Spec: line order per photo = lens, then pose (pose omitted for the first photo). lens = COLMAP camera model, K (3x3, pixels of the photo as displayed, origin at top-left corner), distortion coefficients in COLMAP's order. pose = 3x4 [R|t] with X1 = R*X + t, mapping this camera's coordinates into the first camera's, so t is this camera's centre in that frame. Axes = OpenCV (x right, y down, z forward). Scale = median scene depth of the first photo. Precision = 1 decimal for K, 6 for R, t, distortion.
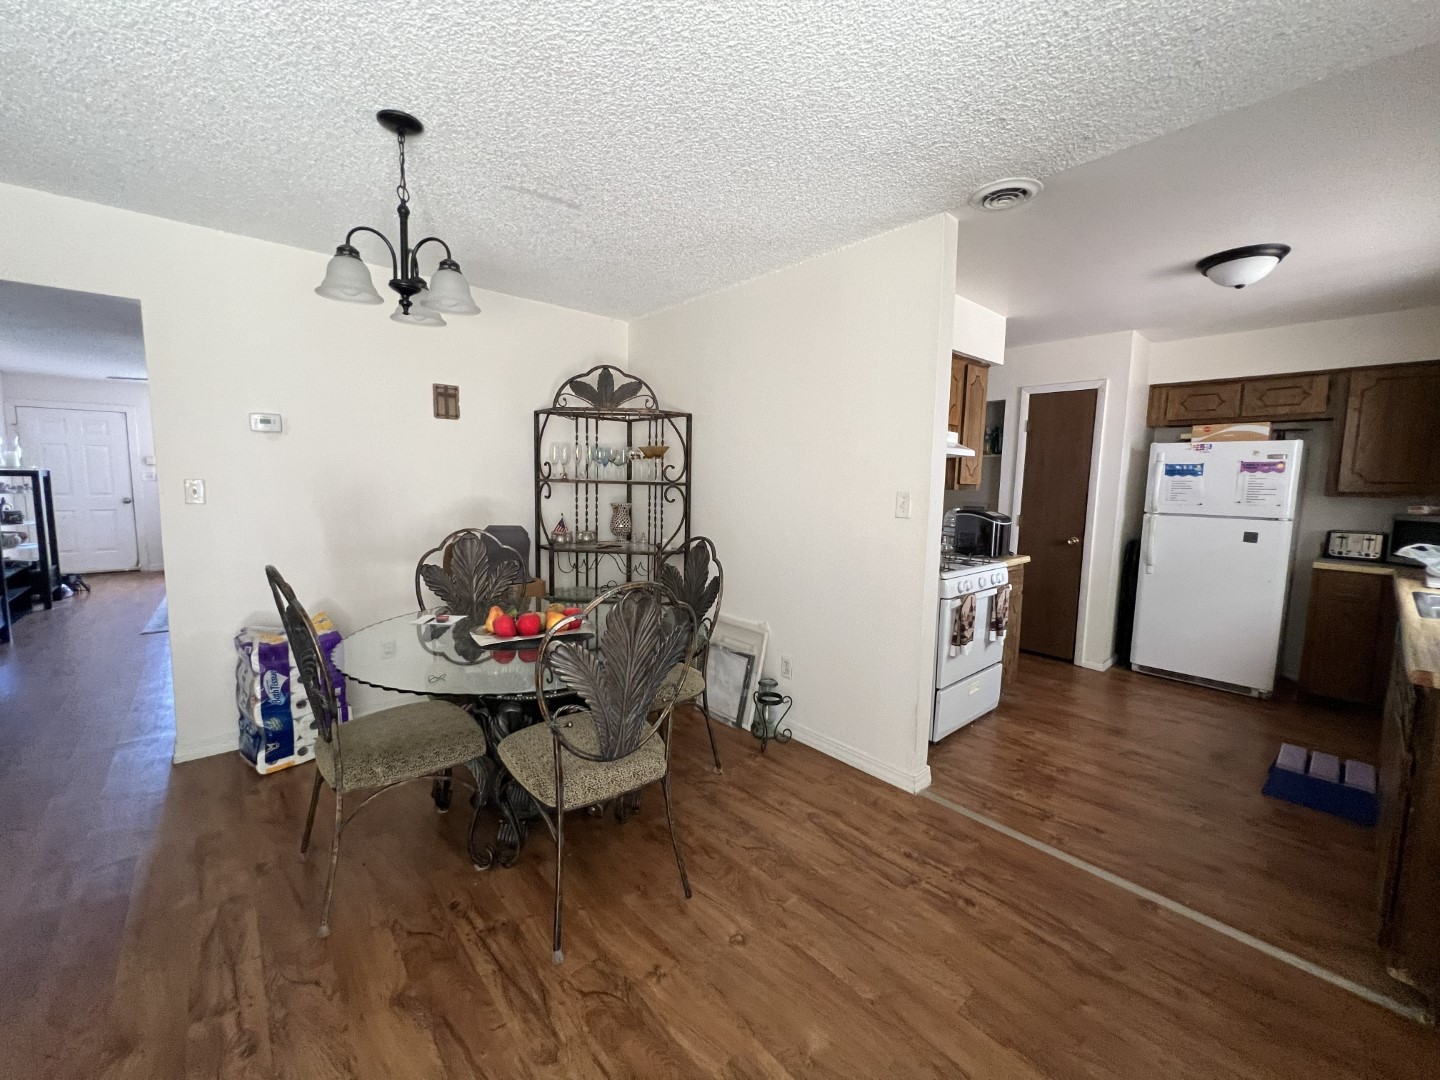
lens RADIAL K [[578.0, 0, 720.0], [0, 578.0, 540.0], [0, 0, 1]] dist [0.000391, 0.000057]
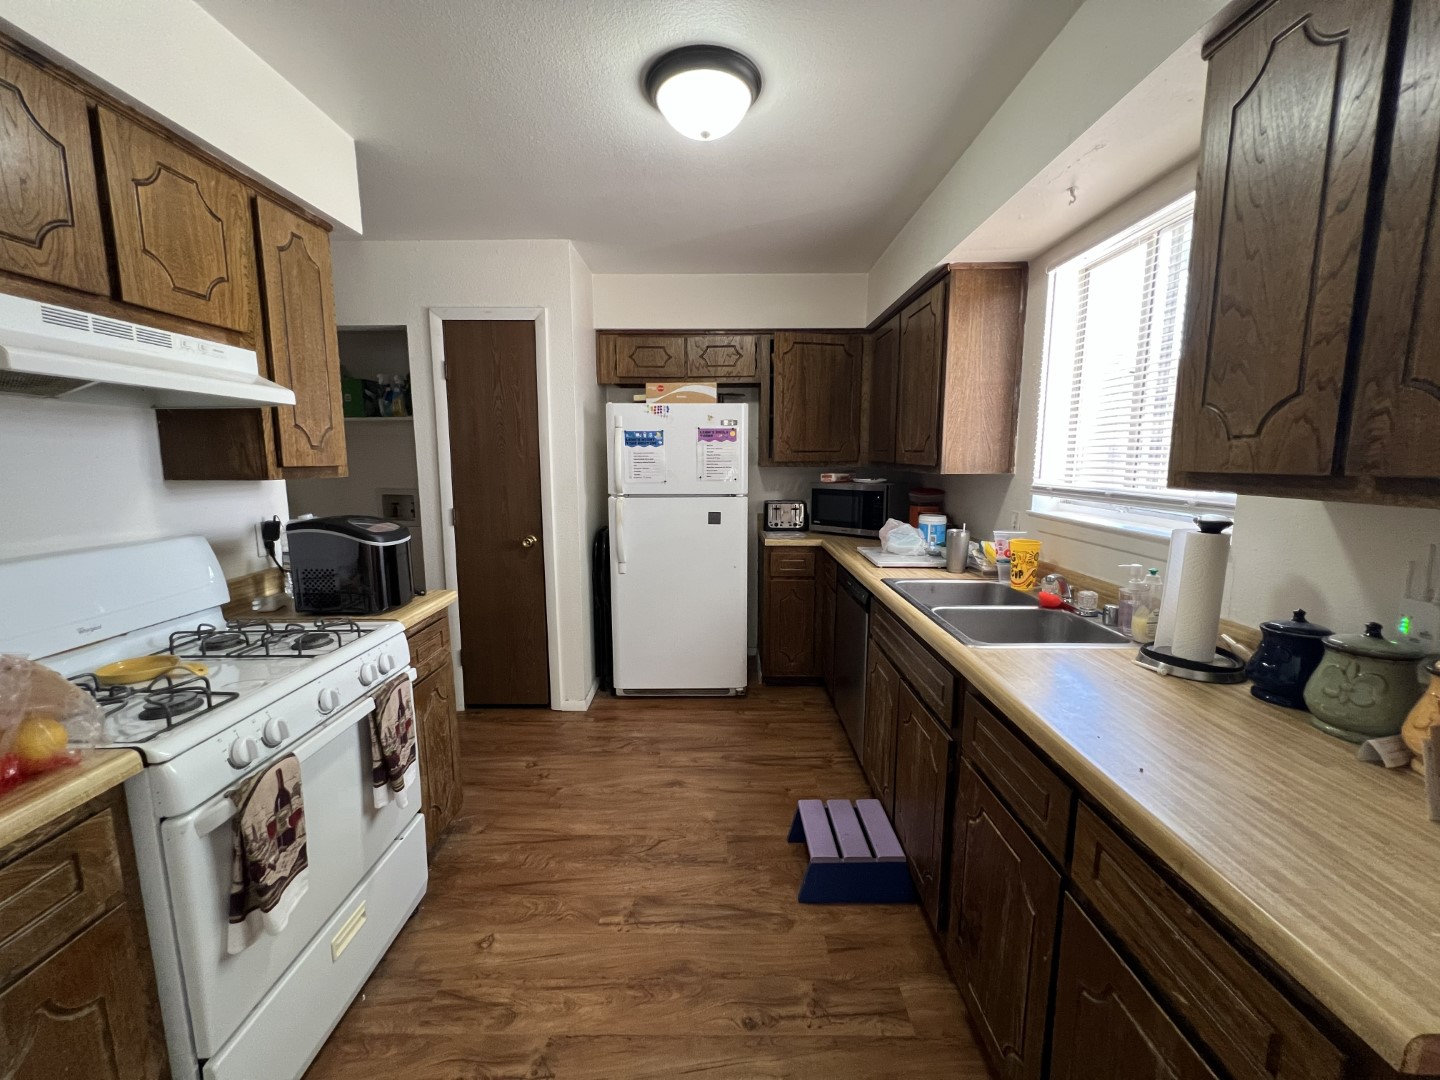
lens RADIAL K [[578.0, 0, 720.0], [0, 578.0, 540.0], [0, 0, 1]] dist [0.000391, 0.000057]
pose [[0.666122, -0.125750, 0.735166, 0.290572], [0.092372, 0.992005, 0.085985, -0.044515], [-0.740101, 0.010632, 0.672412, 0.417293]]
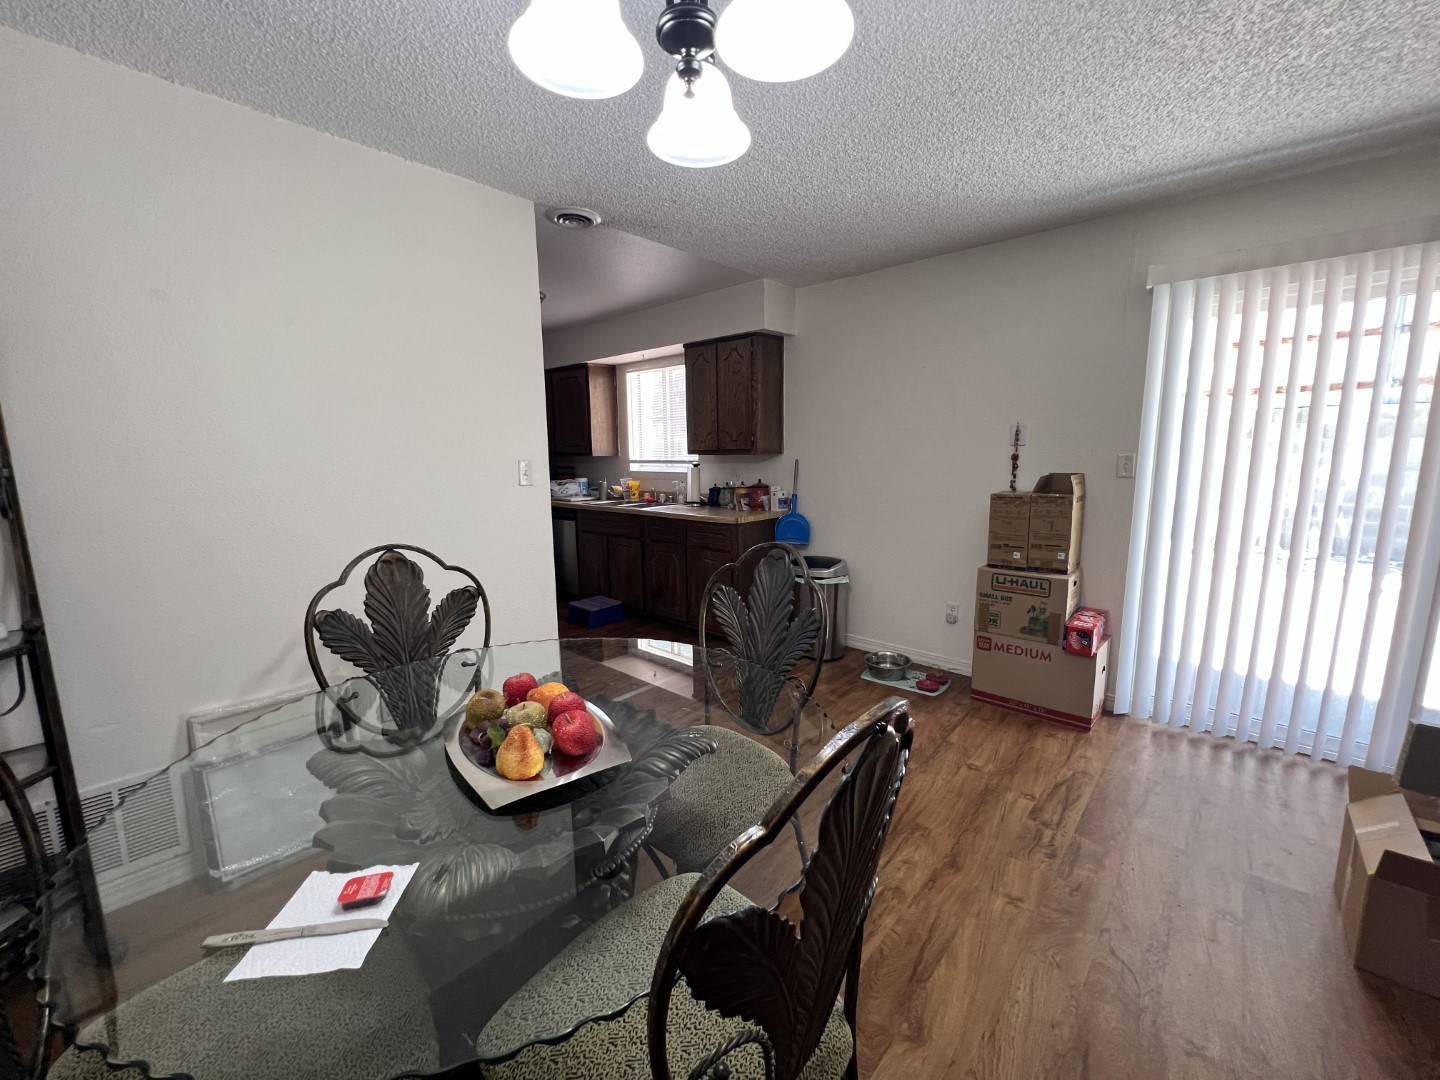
lens RADIAL K [[578.0, 0, 720.0], [0, 578.0, 540.0], [0, 0, 1]] dist [0.000391, 0.000057]
pose [[-0.118597, -0.171602, 0.978002, -0.512294], [0.115179, 0.975927, 0.185205, -0.064553], [-0.986240, 0.134610, -0.095977, 0.520249]]
